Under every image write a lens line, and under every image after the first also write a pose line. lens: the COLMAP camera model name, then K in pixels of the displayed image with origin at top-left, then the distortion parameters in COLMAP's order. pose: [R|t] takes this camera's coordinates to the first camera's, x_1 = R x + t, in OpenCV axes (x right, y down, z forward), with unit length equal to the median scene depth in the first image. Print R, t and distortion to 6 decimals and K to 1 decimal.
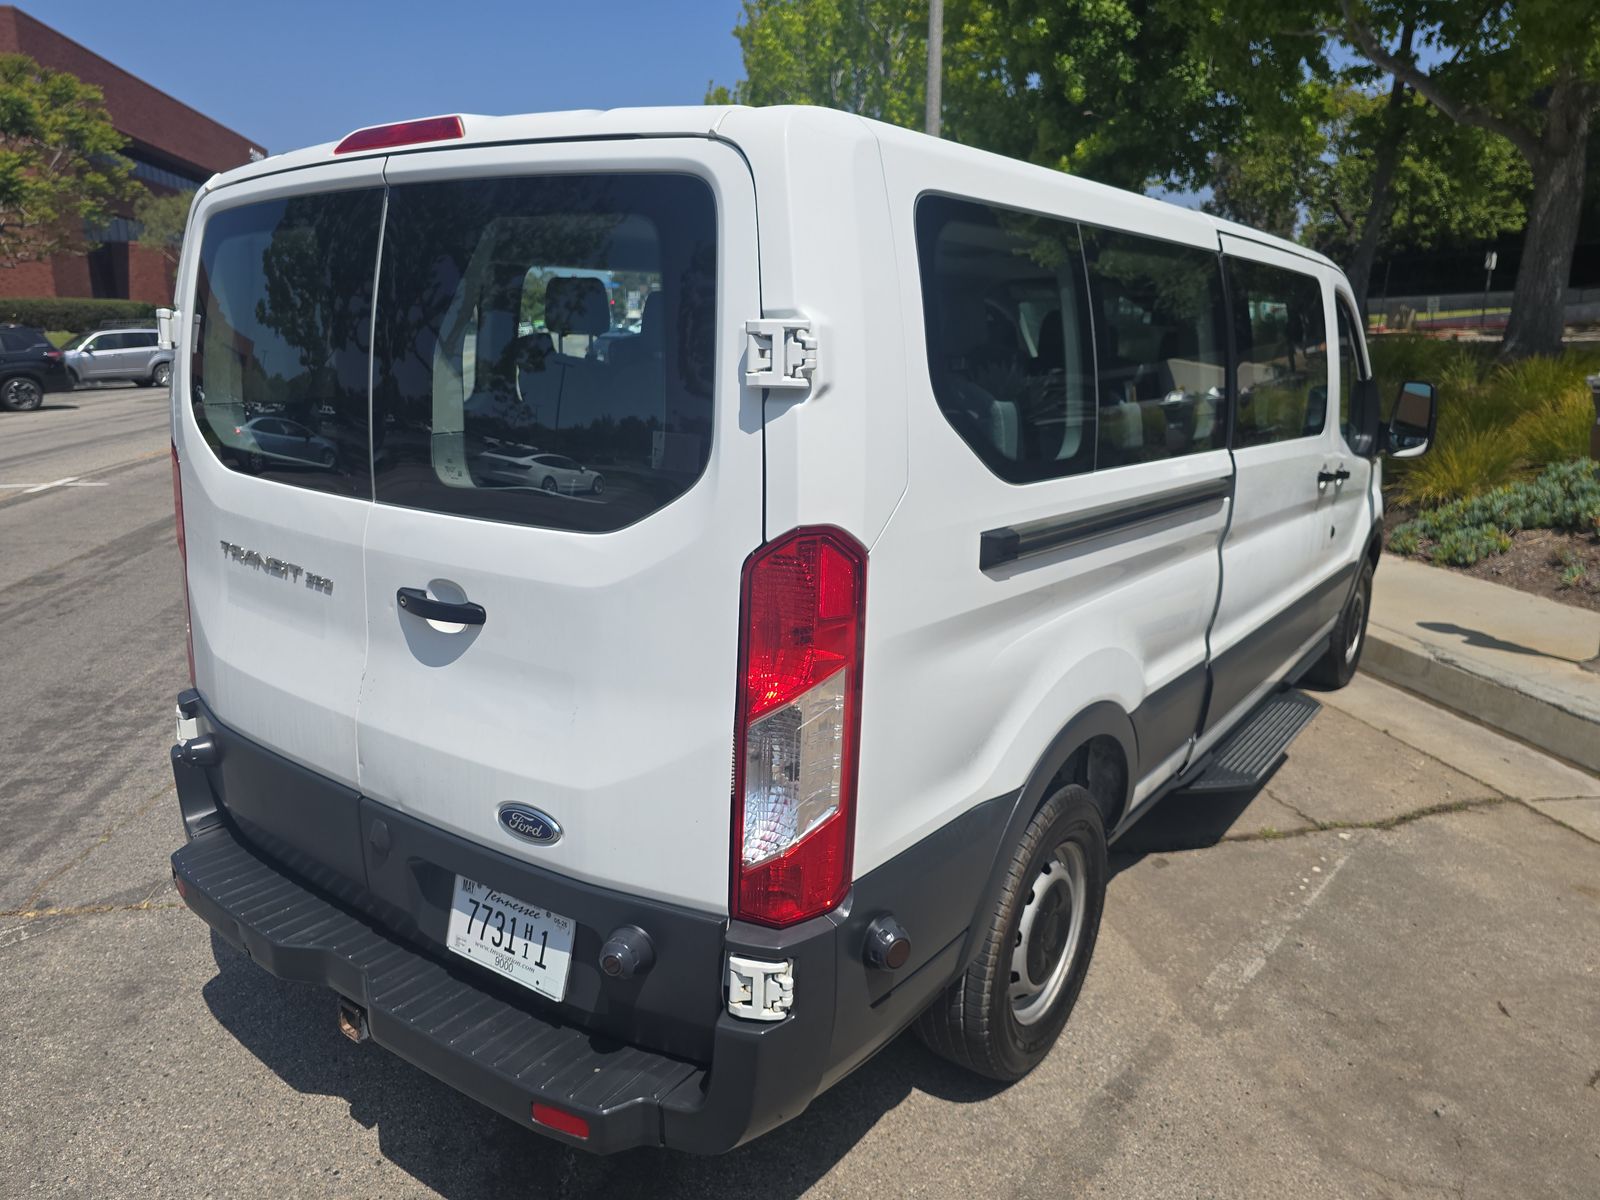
lens RADIAL K [[1089.3, 0, 798.1], [0, 1089.3, 592.2], [0, 0, 1]] dist [0.027409, -0.017300]
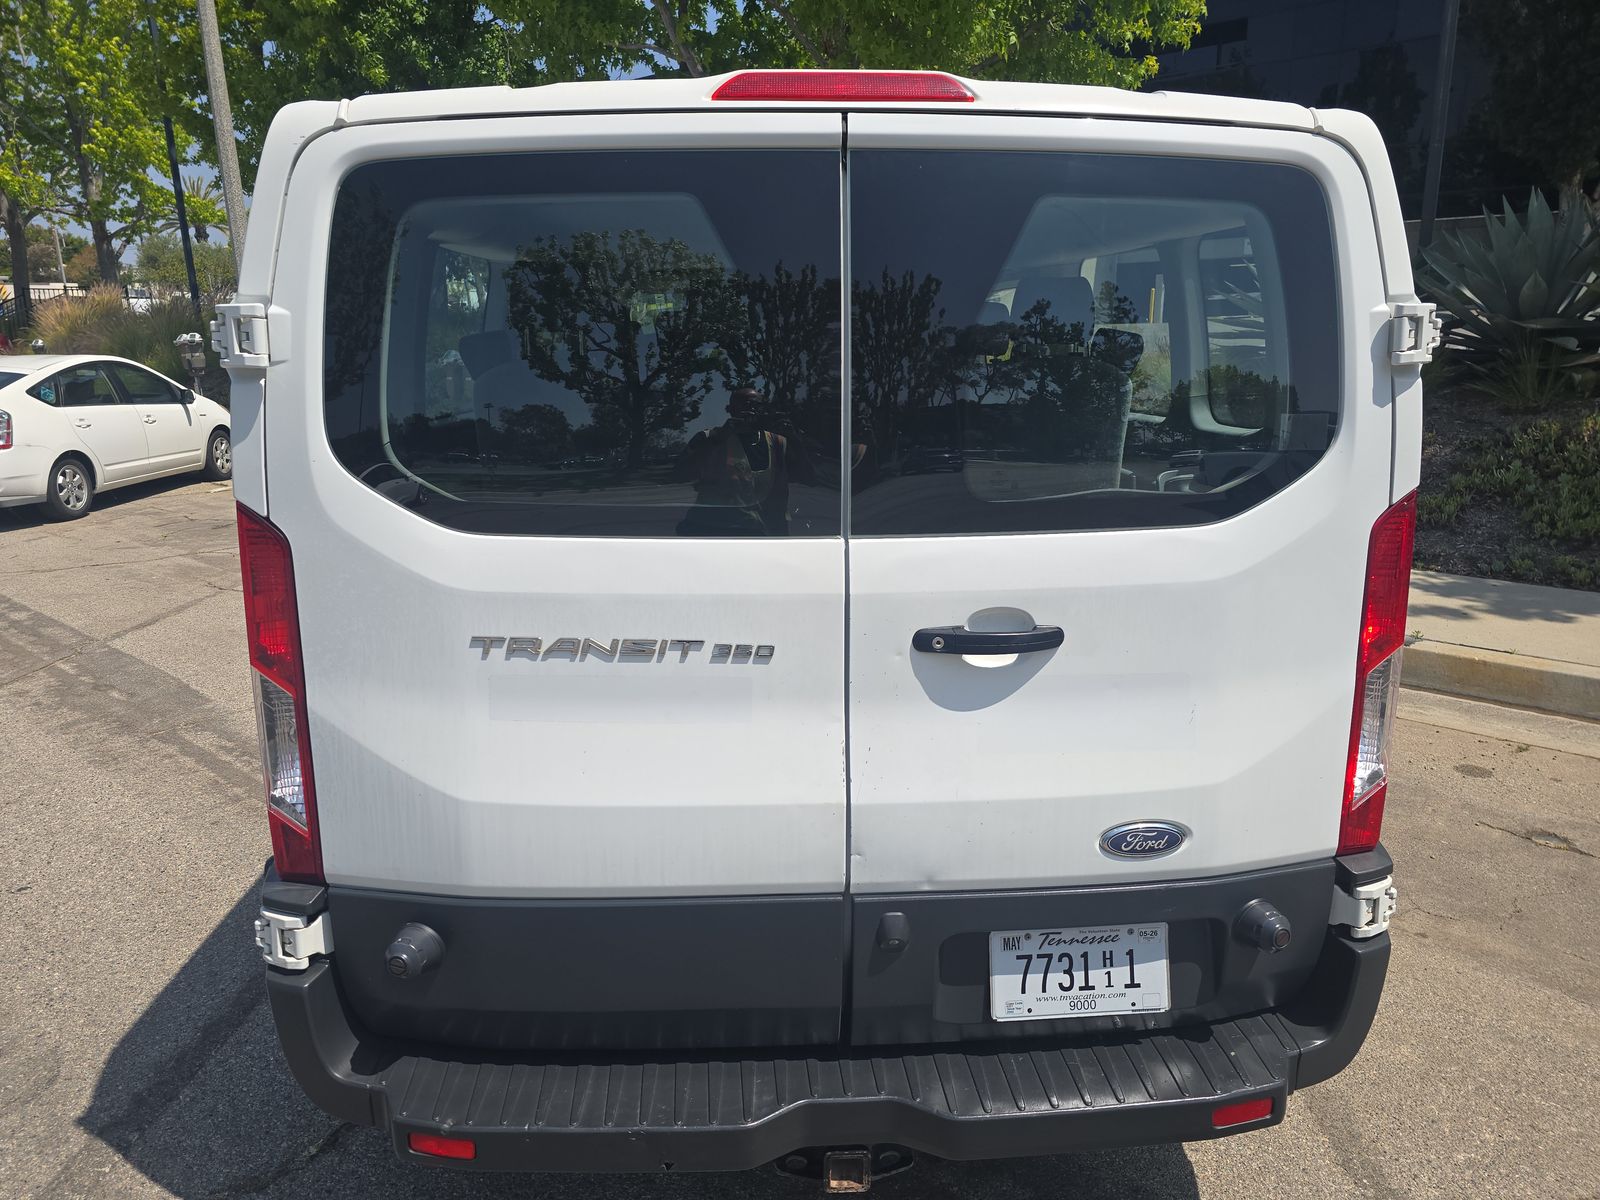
lens RADIAL K [[1089.3, 0, 791.7], [0, 1089.3, 596.2], [0, 0, 1]] dist [0.027409, -0.017300]
pose [[0.774212, -0.171206, 0.609330, -0.975303], [0.165221, 0.984009, 0.066552, -0.105198], [-0.610981, 0.049149, 0.790118, 0.402260]]
